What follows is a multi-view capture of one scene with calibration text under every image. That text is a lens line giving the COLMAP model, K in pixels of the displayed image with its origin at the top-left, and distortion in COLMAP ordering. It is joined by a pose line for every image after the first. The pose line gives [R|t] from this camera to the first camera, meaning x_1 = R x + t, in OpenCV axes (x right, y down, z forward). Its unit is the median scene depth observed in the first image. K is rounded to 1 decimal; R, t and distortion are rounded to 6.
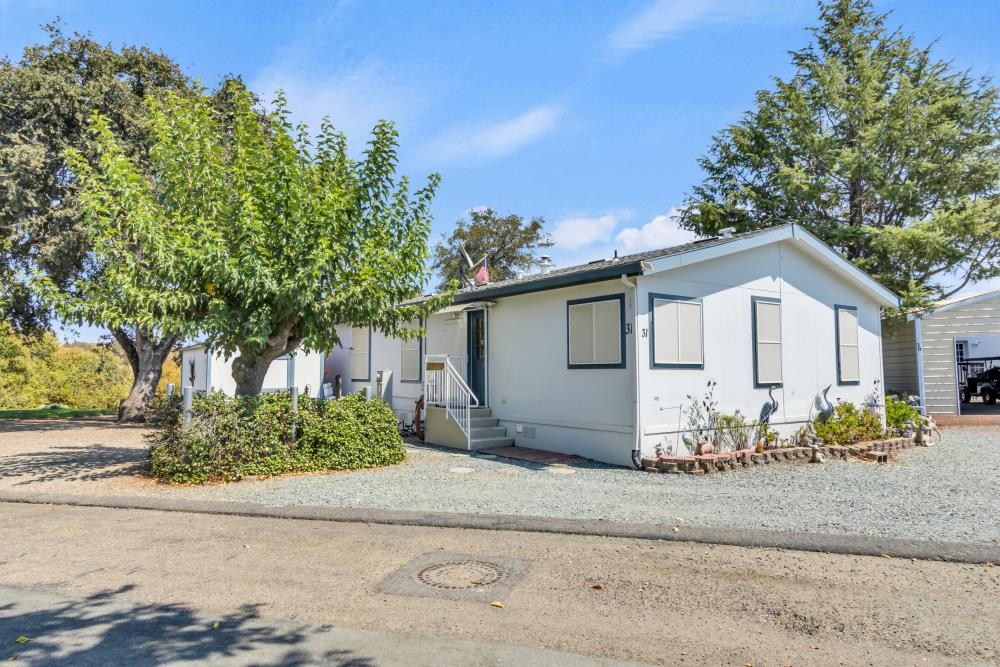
lens RADIAL K [[603.3, 0, 501.3], [0, 603.3, 336.2], [0, 0, 1]] dist [0.003065, 0.000438]
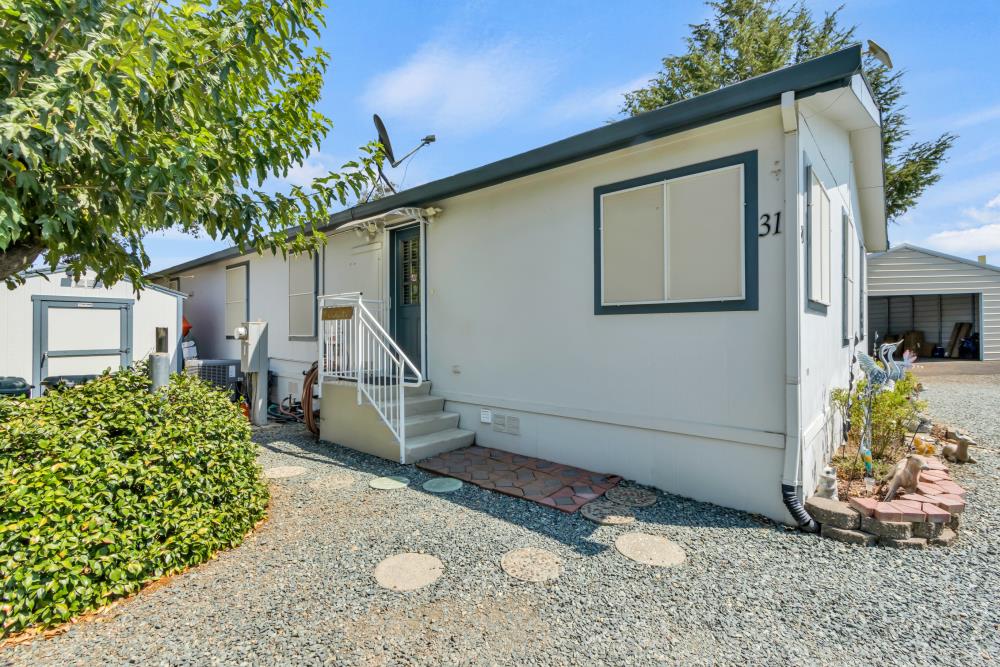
lens RADIAL K [[460.5, 0, 496.0], [0, 460.5, 327.3], [0, 0, 1]] dist [0.009354, -0.002979]
pose [[0.976643, 0.001328, 0.214864, -0.058814], [-0.012549, 0.998626, 0.050870, 0.041648], [-0.214501, -0.052379, 0.975318, 0.562935]]
